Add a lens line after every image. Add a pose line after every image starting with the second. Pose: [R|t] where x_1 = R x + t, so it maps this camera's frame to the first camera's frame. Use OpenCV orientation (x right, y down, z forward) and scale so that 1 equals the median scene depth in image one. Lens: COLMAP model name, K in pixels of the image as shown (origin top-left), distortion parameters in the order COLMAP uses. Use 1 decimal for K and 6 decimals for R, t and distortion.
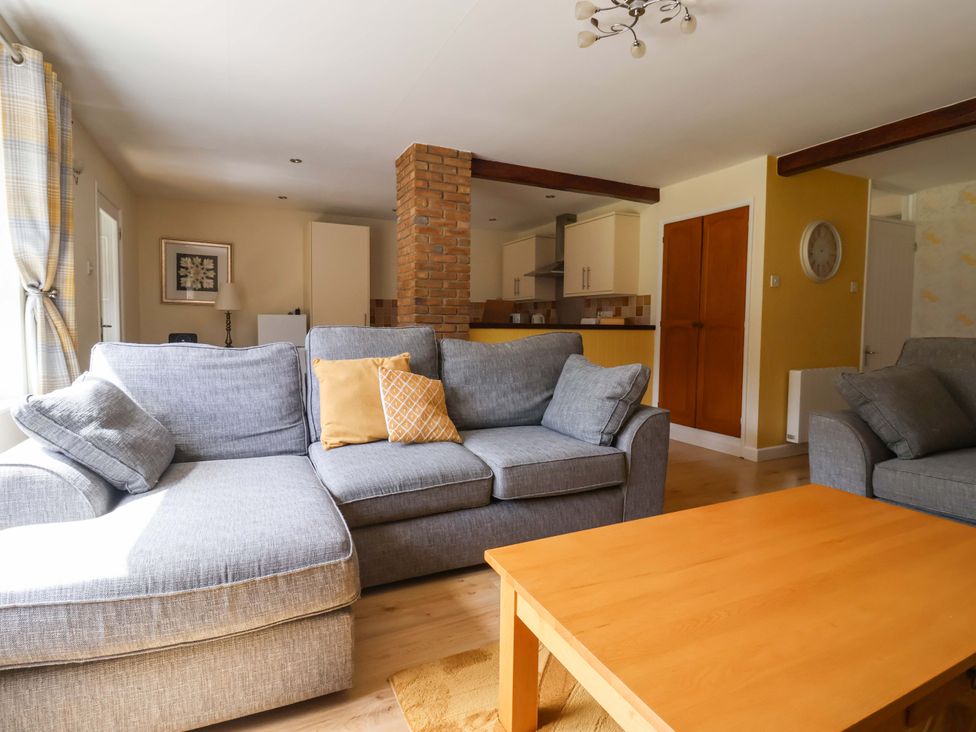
lens RADIAL K [[503.6, 0, 489.7], [0, 503.6, 356.9], [0, 0, 1]] dist [-0.023989, -0.005765]
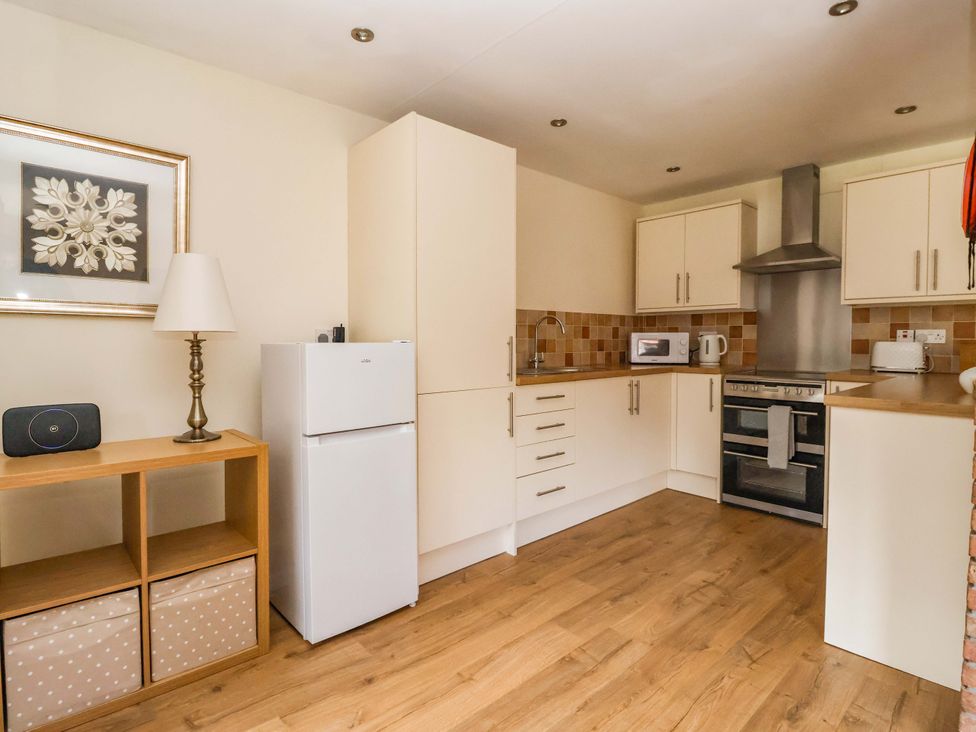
lens RADIAL K [[503.6, 0, 482.6], [0, 503.6, 361.8], [0, 0, 1]] dist [-0.023989, -0.005765]
pose [[0.963959, -0.023325, 0.265026, -0.411012], [0.032261, 0.999047, -0.029415, -0.053364], [-0.264087, 0.036905, 0.963793, 0.593354]]
